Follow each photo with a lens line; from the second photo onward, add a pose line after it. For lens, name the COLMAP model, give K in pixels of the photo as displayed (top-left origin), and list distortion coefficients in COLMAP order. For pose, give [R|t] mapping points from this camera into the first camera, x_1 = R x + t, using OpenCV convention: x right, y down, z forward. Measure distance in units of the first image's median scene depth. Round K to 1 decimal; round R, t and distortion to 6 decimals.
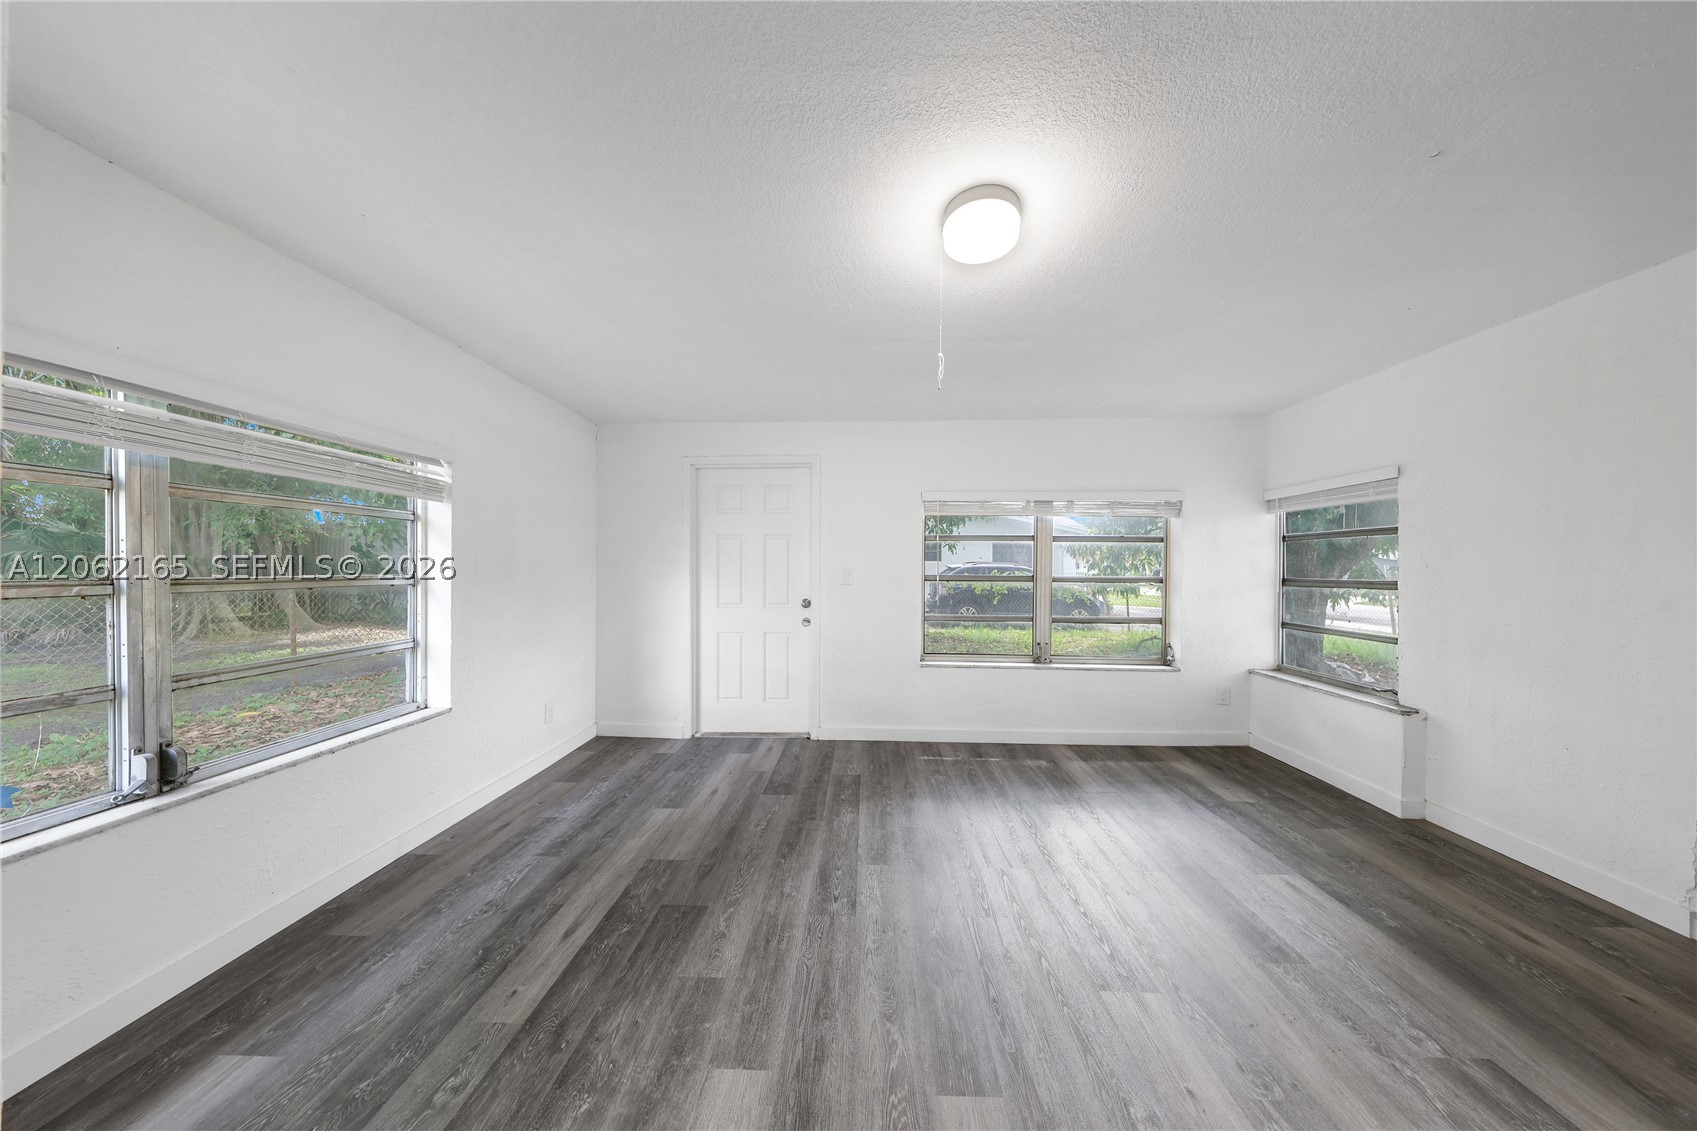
lens RADIAL K [[493.1, 0, 849.8], [0, 493.1, 567.7], [0, 0, 1]] dist [0.001010, 0.000085]
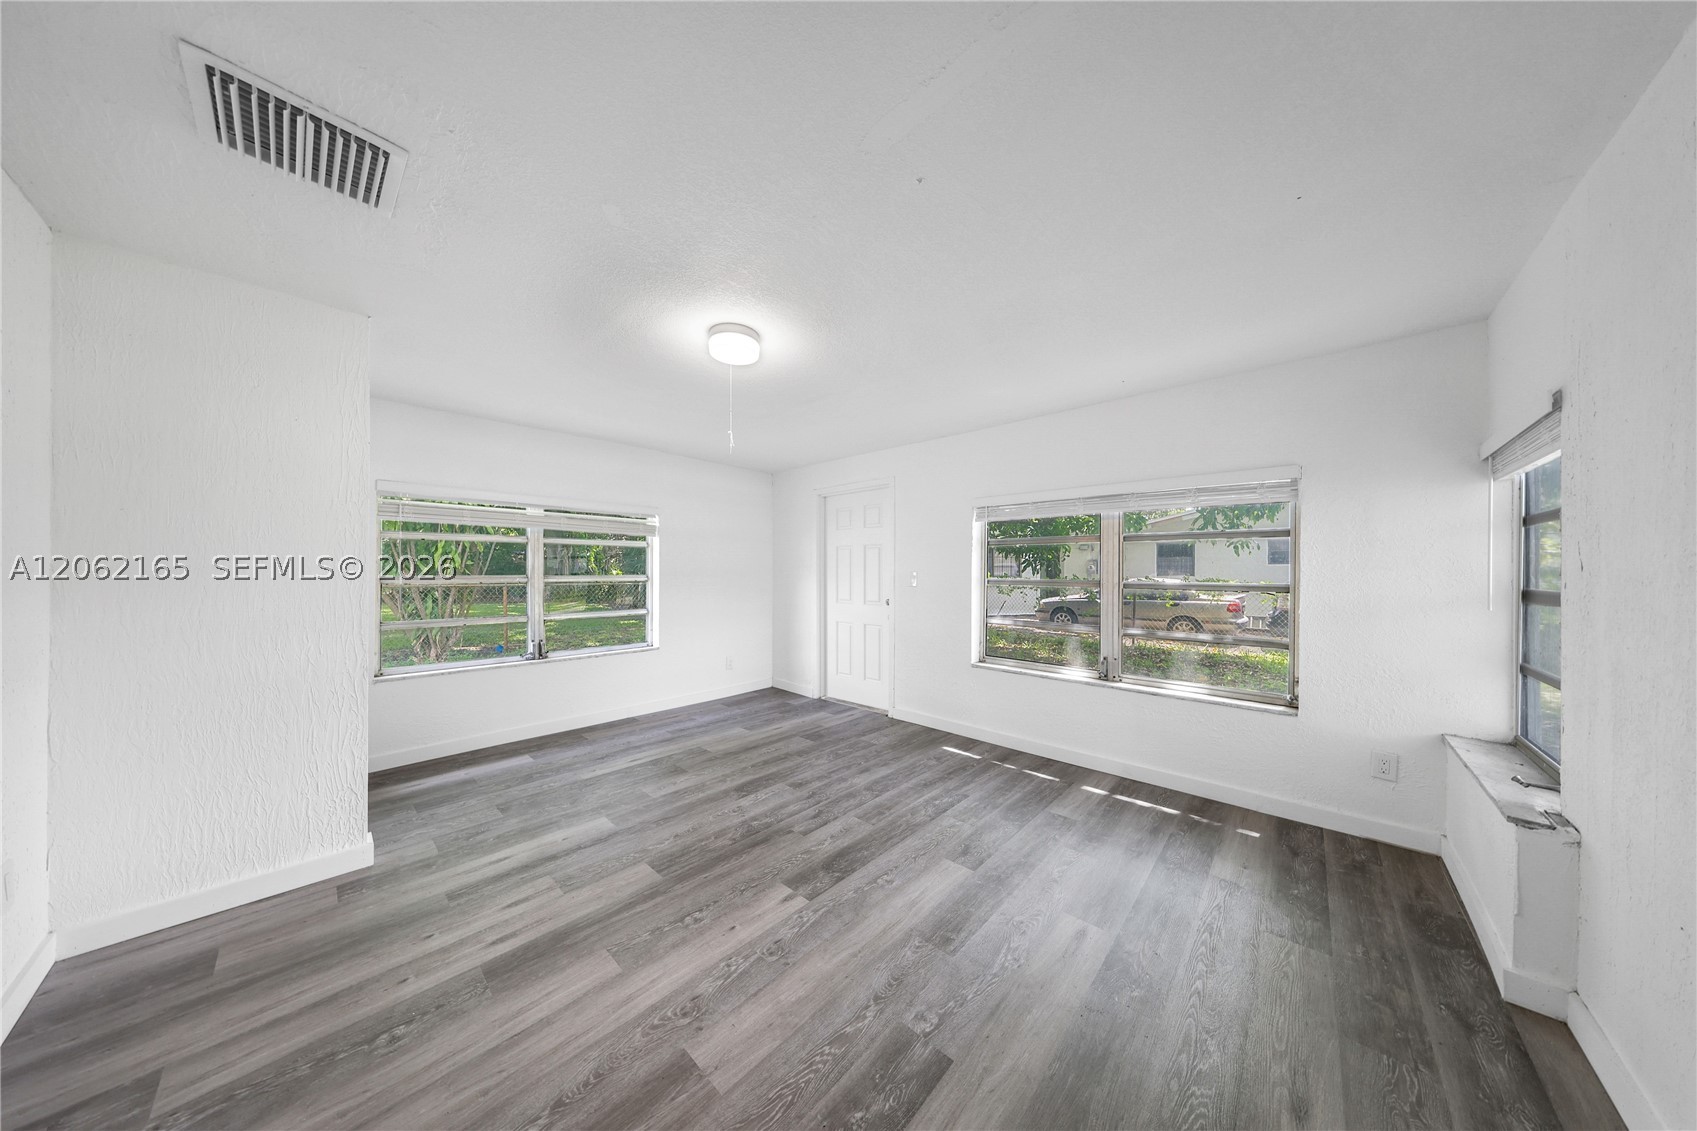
lens RADIAL K [[493.1, 0, 849.8], [0, 493.1, 567.7], [0, 0, 1]] dist [0.001010, 0.000085]
pose [[0.762929, -0.005200, -0.646461, 0.864509], [0.000161, 0.999969, -0.007854, -0.000729], [0.646482, 0.005888, 0.762906, 0.043817]]
